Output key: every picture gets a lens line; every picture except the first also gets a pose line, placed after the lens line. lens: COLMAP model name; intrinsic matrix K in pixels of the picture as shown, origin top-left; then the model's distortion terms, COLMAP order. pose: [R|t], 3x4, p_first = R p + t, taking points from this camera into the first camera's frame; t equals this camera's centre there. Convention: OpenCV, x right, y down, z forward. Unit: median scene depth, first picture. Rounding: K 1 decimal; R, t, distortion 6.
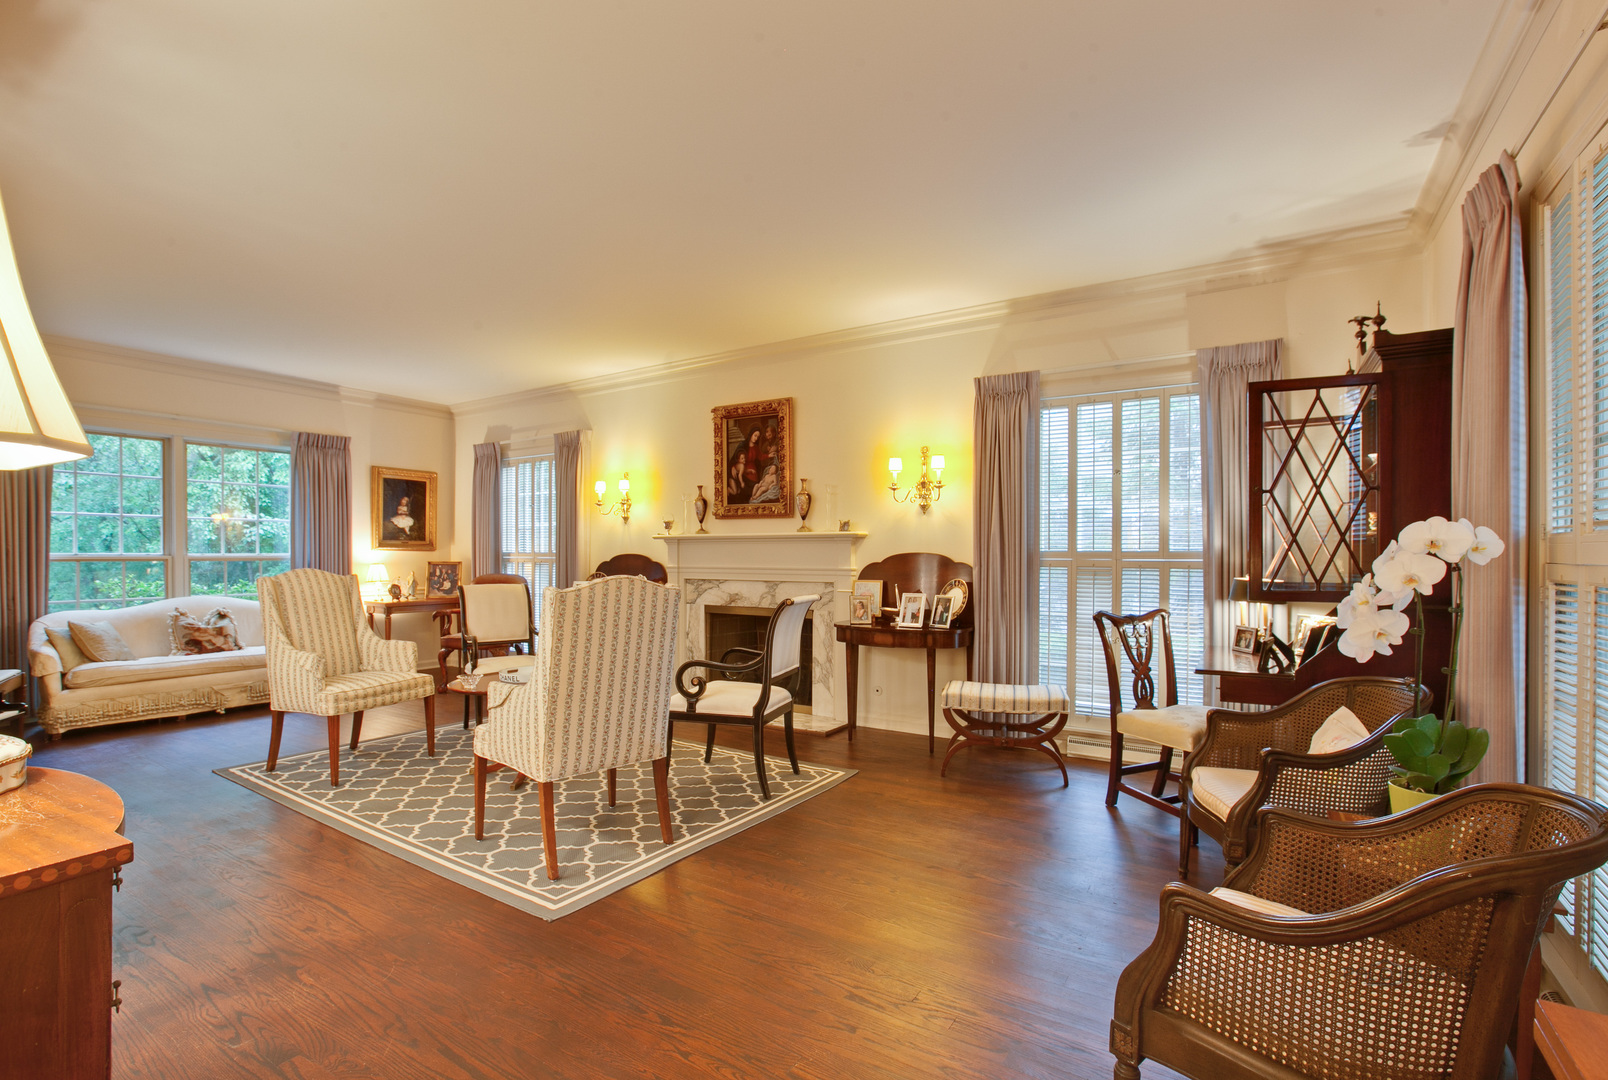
lens RADIAL K [[723.5, 0, 804.9], [0, 723.5, 555.1], [0, 0, 1]] dist [-0.001170, 0.000616]
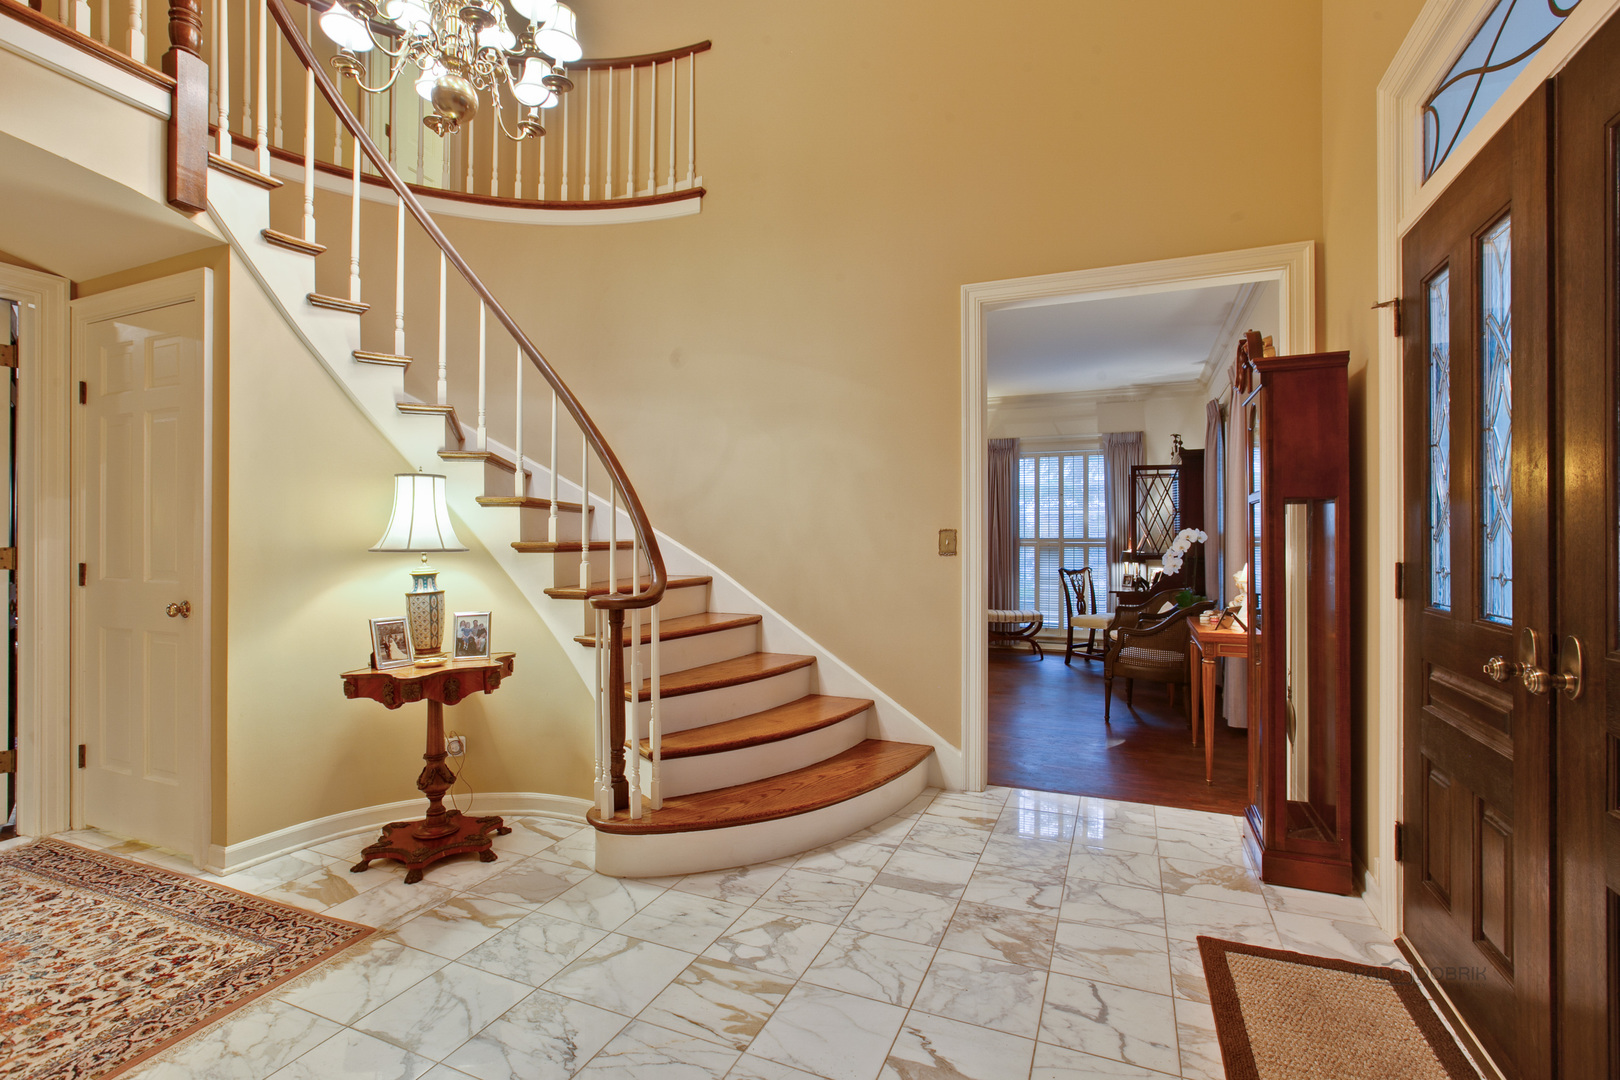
lens RADIAL K [[743.6, 0, 804.3], [0, 743.6, 540.6], [0, 0, 1]] dist [-0.001328, -0.000072]
pose [[0.987650, -0.005958, 0.156562, -0.595098], [0.006030, 0.999982, 0.000019, -0.002643], [-0.156559, 0.000926, 0.987668, -0.892561]]
